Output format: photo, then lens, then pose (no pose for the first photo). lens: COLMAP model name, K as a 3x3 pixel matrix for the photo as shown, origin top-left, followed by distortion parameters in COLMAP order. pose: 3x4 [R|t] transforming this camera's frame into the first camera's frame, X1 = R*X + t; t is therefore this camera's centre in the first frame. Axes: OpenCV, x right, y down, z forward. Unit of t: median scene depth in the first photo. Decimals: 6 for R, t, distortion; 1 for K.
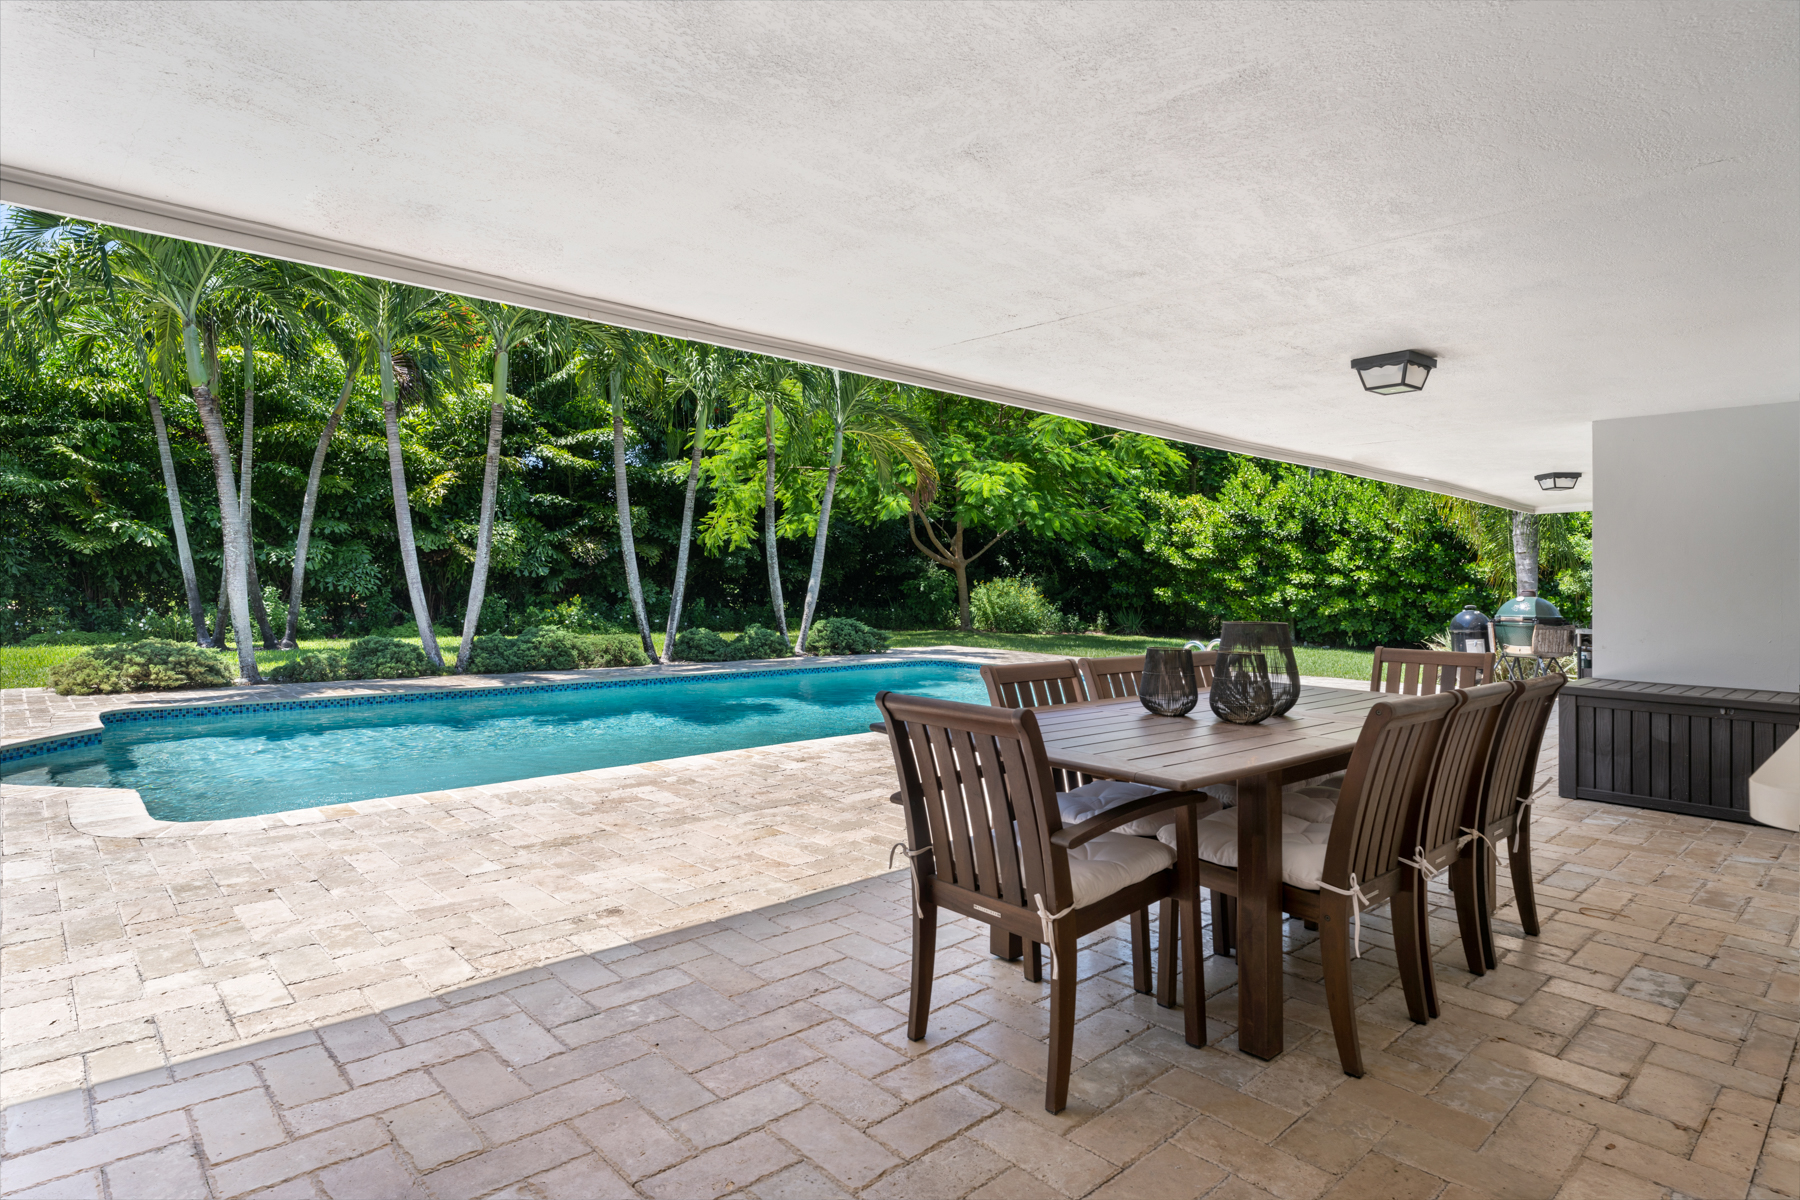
lens RADIAL K [[957.2, 0, 900.0], [0, 957.2, 600.0], [0, 0, 1]] dist [0.000301, -0.000080]
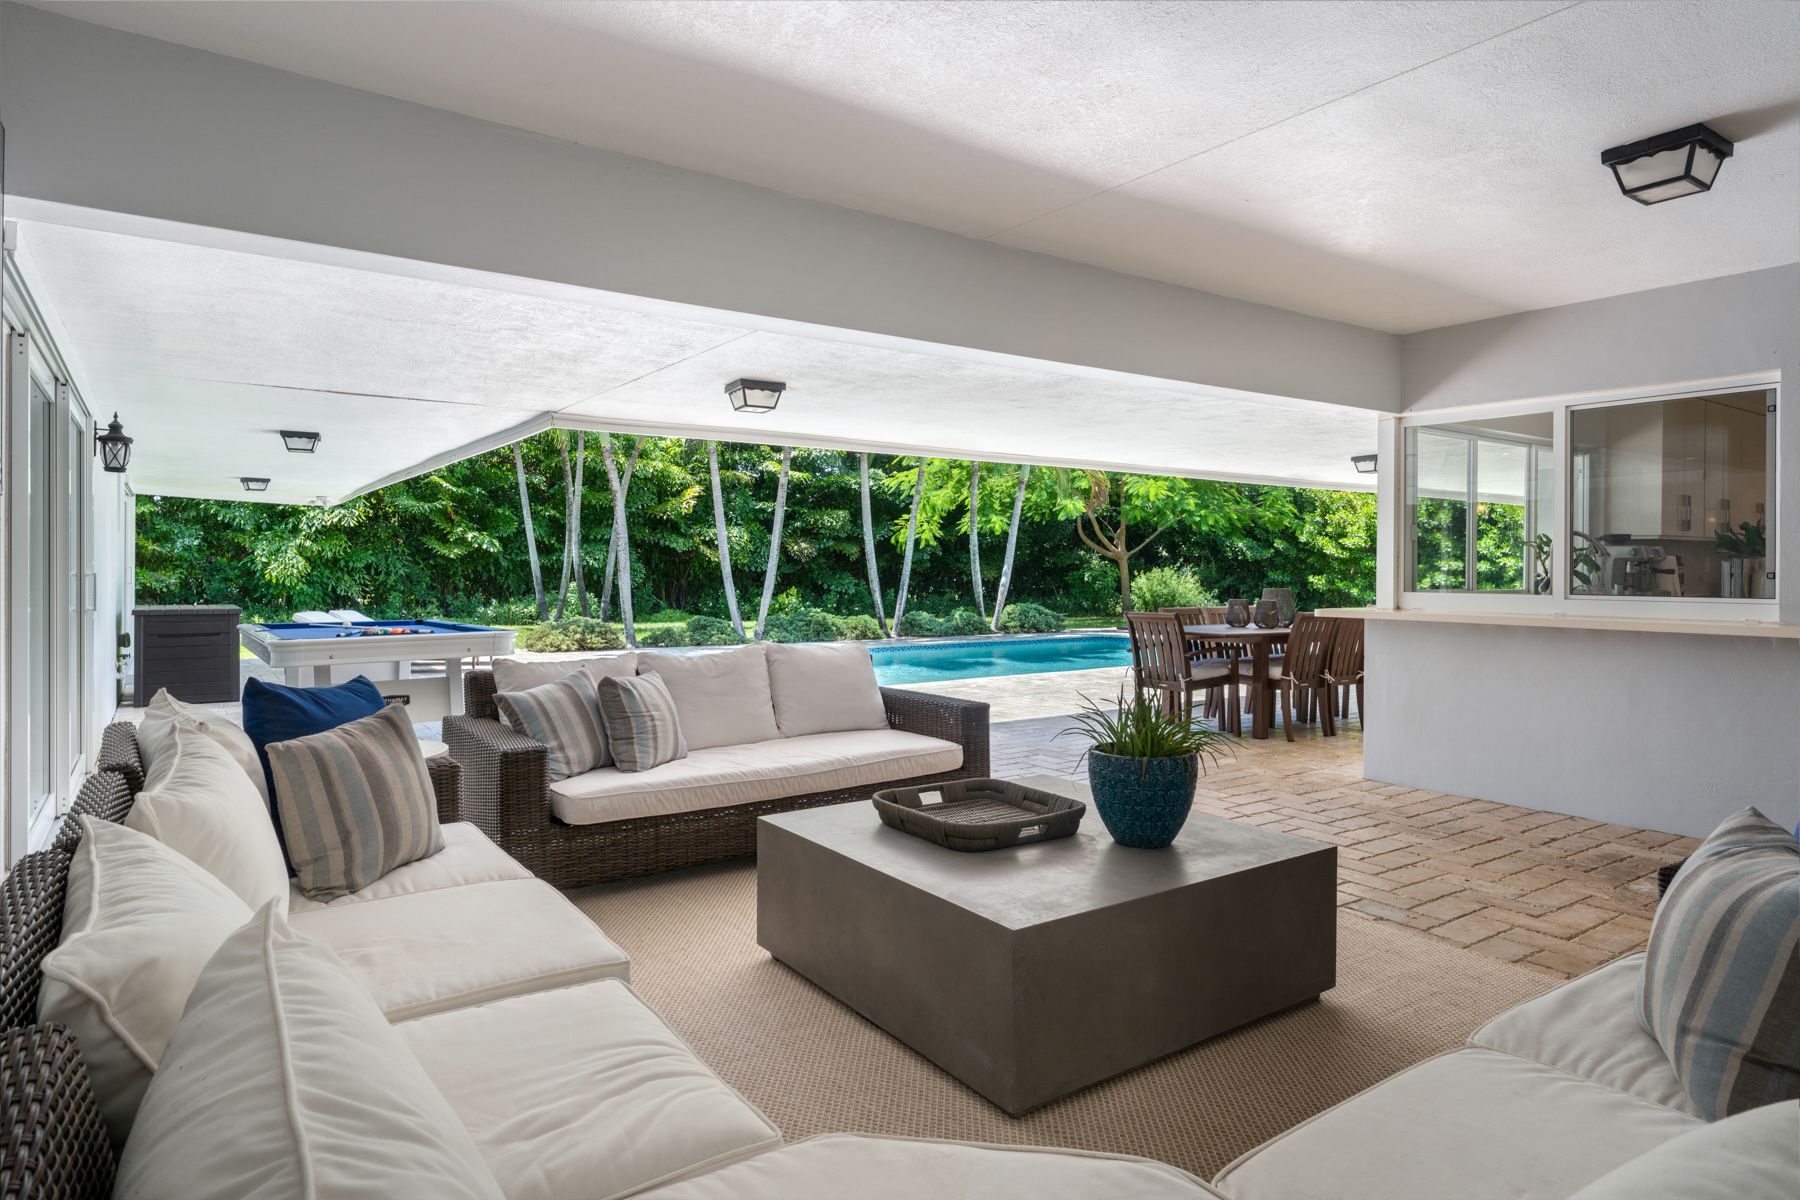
lens RADIAL K [[1036.0, 0, 896.5], [0, 1036.0, 672.2], [0, 0, 1]] dist [0.001666, 0.000316]
pose [[0.990024, 0.002938, -0.140870, -0.029523], [0.007795, 0.997109, 0.075580, 0.003969], [0.140685, -0.075924, 0.987139, -0.247331]]
